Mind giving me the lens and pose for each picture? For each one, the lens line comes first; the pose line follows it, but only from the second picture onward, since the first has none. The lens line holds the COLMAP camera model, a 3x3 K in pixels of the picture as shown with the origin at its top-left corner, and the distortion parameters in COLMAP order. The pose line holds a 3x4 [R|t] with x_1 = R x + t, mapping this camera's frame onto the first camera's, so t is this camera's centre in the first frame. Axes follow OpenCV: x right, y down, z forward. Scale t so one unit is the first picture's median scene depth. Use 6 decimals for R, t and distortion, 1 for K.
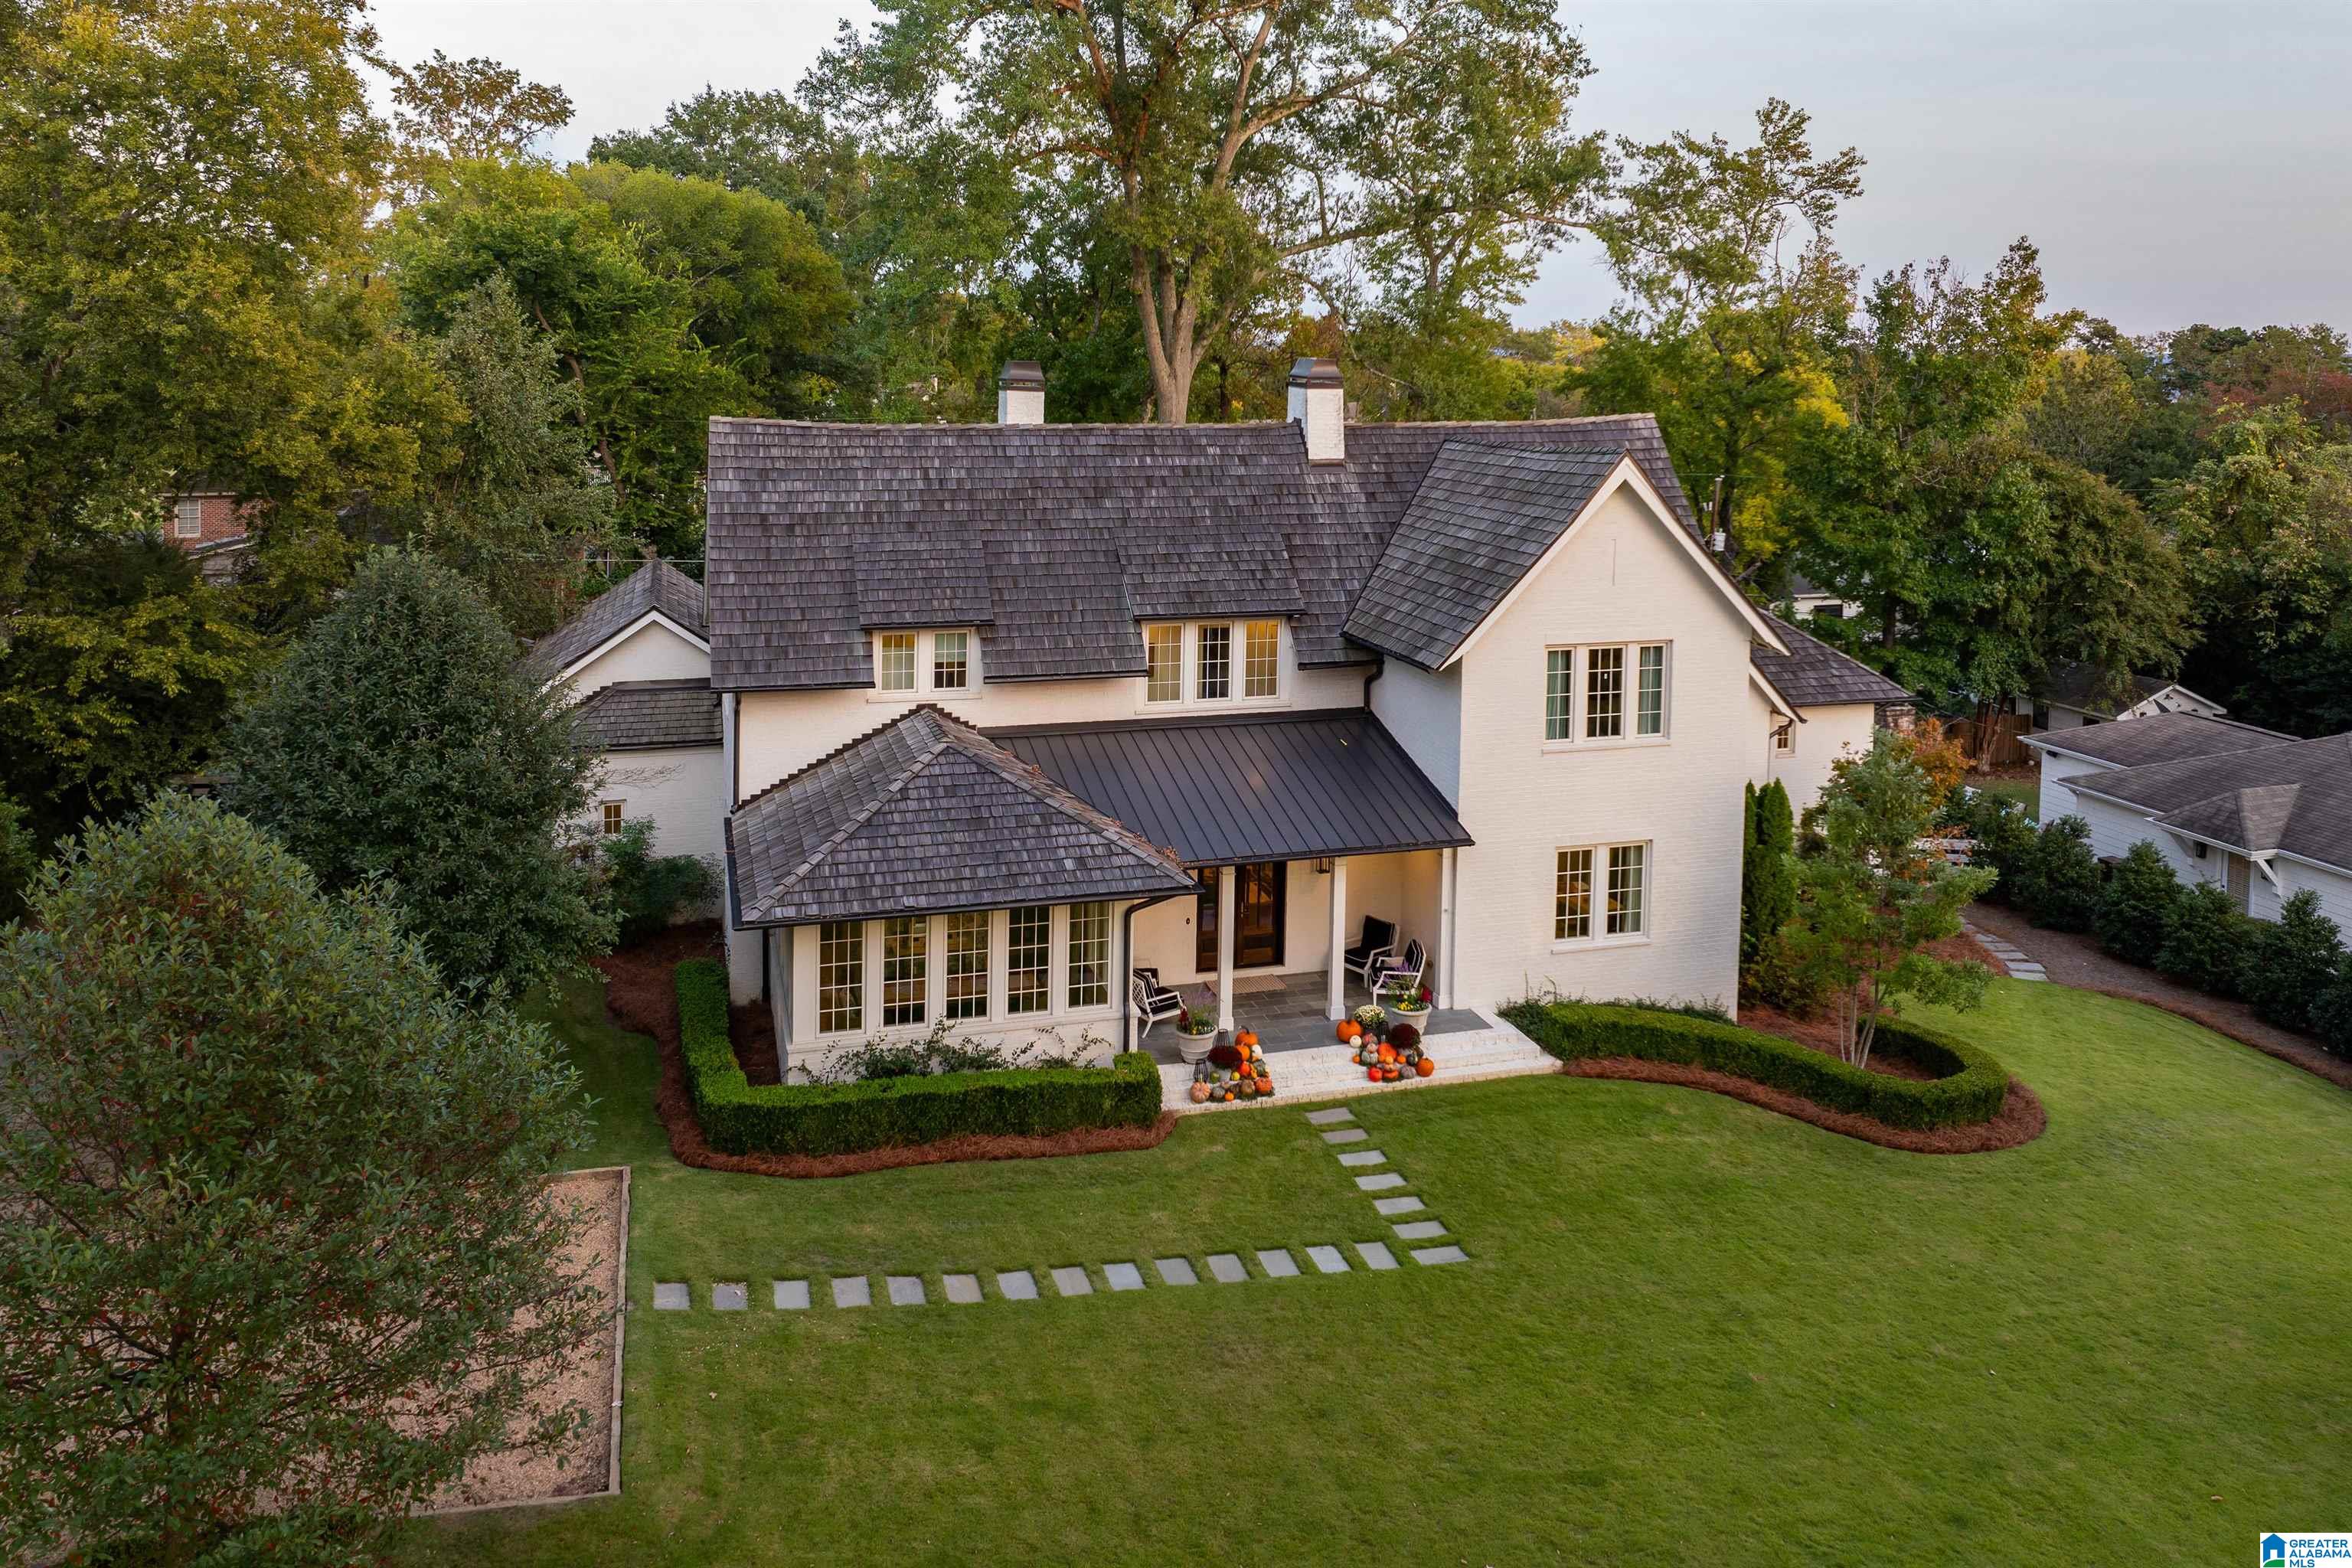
lens RADIAL K [[1790.7, 0, 1280.9], [0, 1790.7, 353.2], [0, 0, 1]] dist [-0.006534, -0.007792]
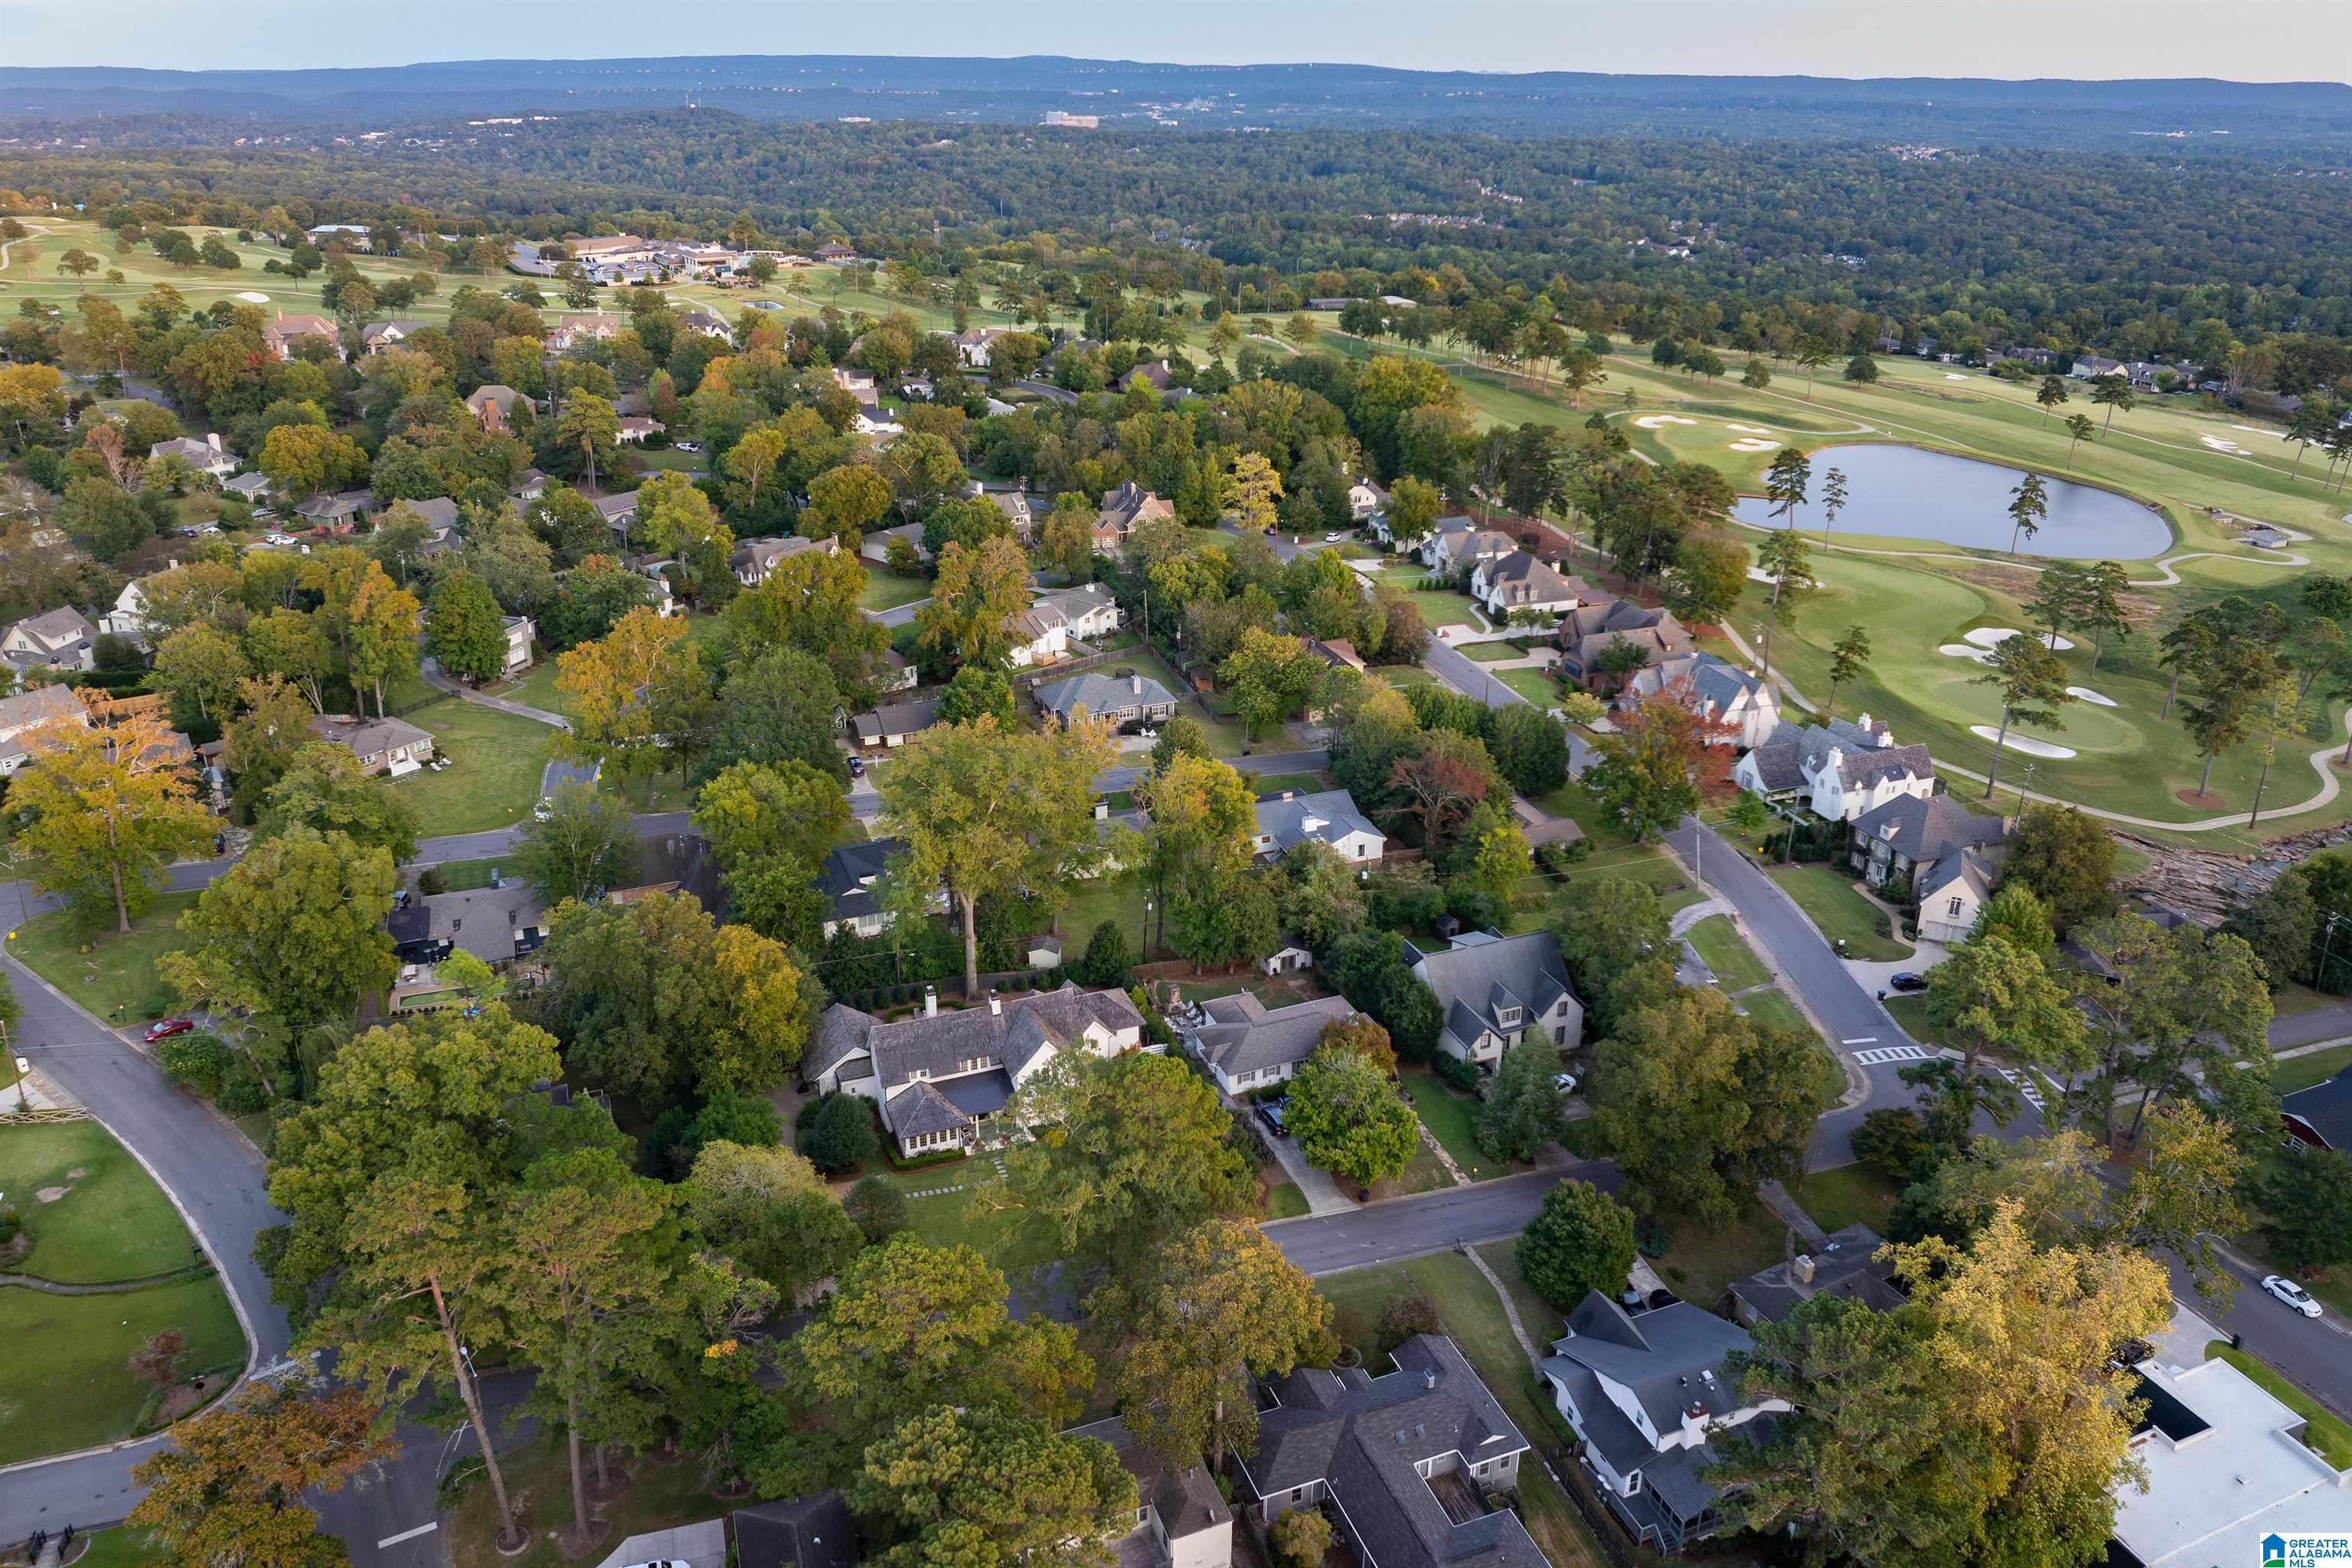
lens RADIAL K [[1657.3, 0, 1168.6], [0, 1657.3, 722.6], [0, 0, 1]] dist [-0.043982, -0.008179]
pose [[0.999218, -0.032998, 0.021770, 0.475257], [0.022372, 0.926028, 0.376792, -2.637020], [-0.032593, -0.376010, 0.926042, -3.192851]]
